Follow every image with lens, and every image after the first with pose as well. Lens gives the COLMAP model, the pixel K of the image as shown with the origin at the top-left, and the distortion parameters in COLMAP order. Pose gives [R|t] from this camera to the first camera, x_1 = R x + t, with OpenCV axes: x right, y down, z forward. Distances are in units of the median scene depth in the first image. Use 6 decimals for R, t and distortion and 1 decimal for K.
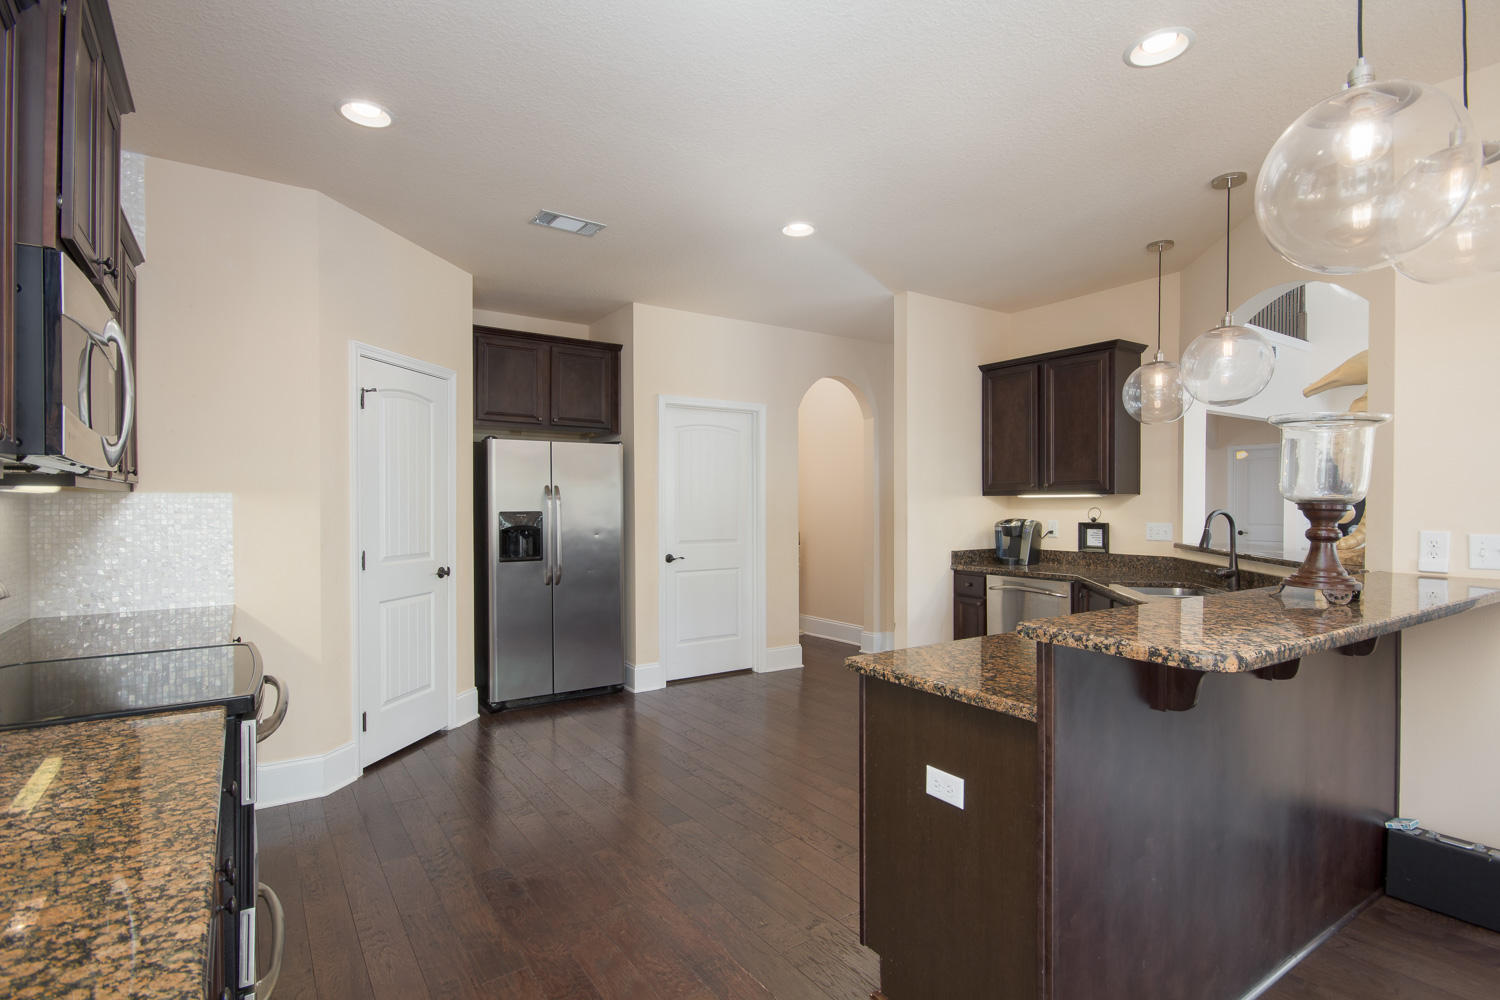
lens RADIAL K [[749.4, 0, 752.2], [0, 749.4, 499.8], [0, 0, 1]] dist [0.004250, 0.000504]
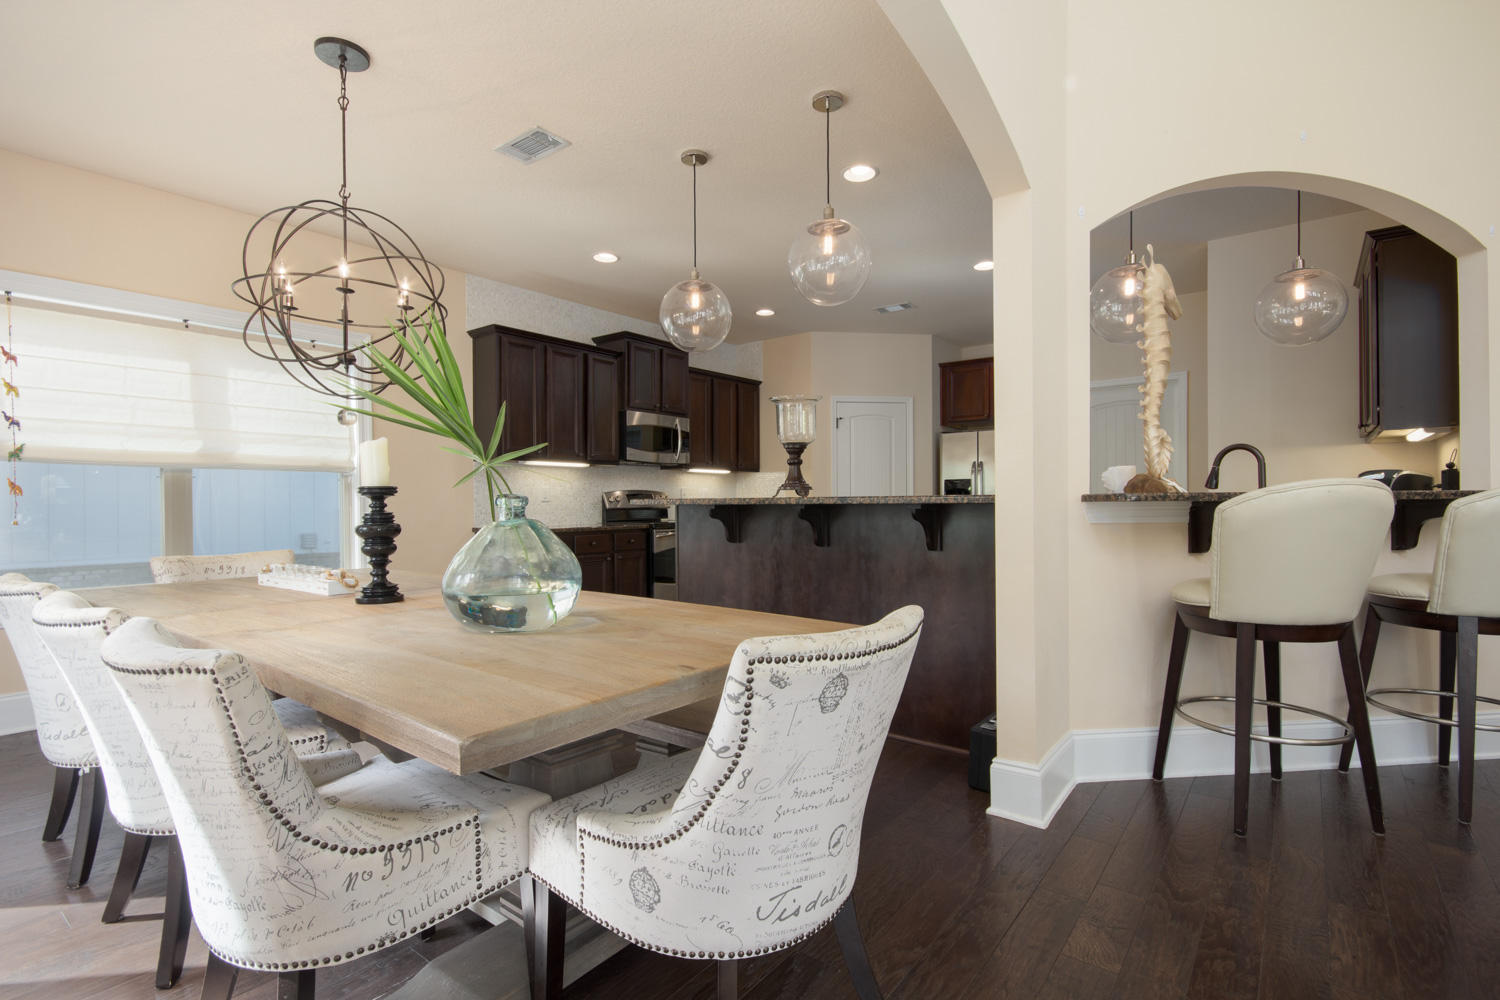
lens RADIAL K [[749.4, 0, 748.0], [0, 749.4, 502.5], [0, 0, 1]] dist [0.004250, 0.000504]
pose [[0.252289, -0.006255, -0.967632, 1.214021], [0.000752, 0.999980, -0.006268, 0.081429], [0.967652, 0.000854, 0.252289, 0.215230]]
